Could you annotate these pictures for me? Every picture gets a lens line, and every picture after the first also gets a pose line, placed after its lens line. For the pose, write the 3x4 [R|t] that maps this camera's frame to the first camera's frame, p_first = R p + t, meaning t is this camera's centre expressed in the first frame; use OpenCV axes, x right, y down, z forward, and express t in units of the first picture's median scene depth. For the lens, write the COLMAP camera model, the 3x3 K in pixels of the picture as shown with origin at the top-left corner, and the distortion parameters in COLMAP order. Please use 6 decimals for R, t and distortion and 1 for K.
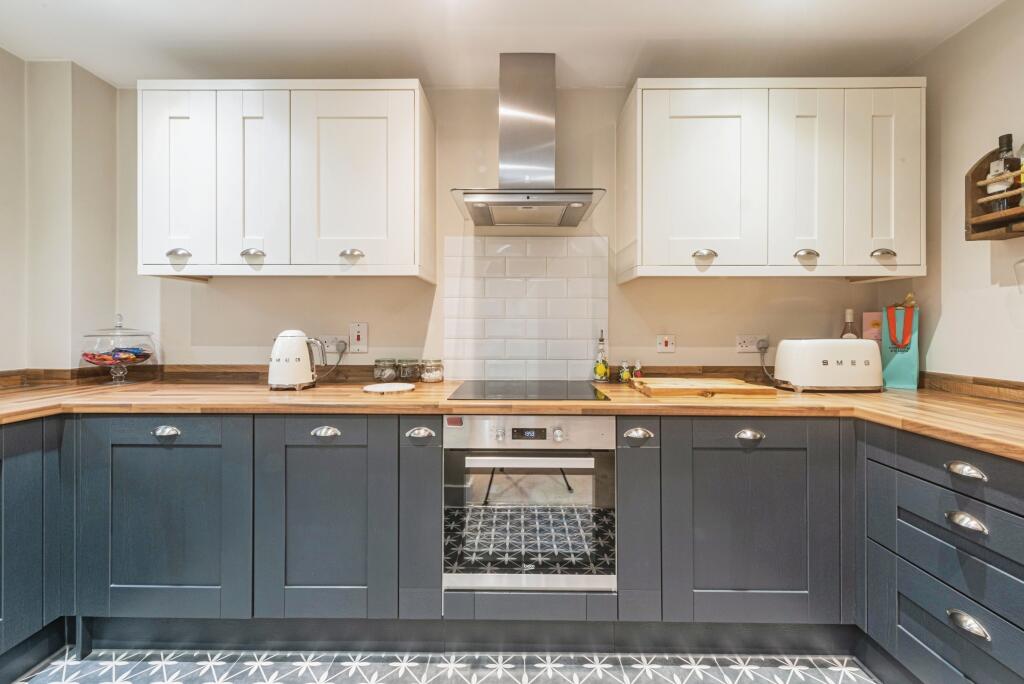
lens RADIAL K [[406.2, 0, 513.8], [0, 406.2, 325.5], [0, 0, 1]] dist [-0.000357, -0.000617]
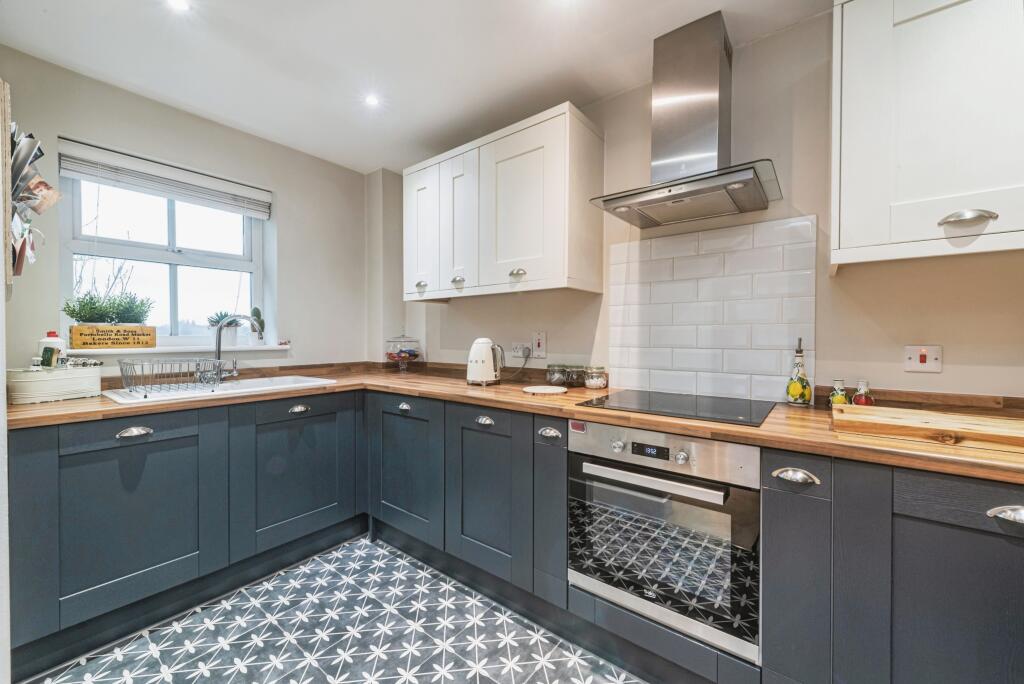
lens RADIAL K [[399.8, 0, 512.5], [0, 399.8, 338.3], [0, 0, 1]] dist [-0.001349, -0.000553]
pose [[0.791844, 0.001230, -0.610722, 0.289330], [0.006197, 0.999930, 0.010049, 0.000098], [0.610691, -0.011742, 0.791782, 0.078429]]
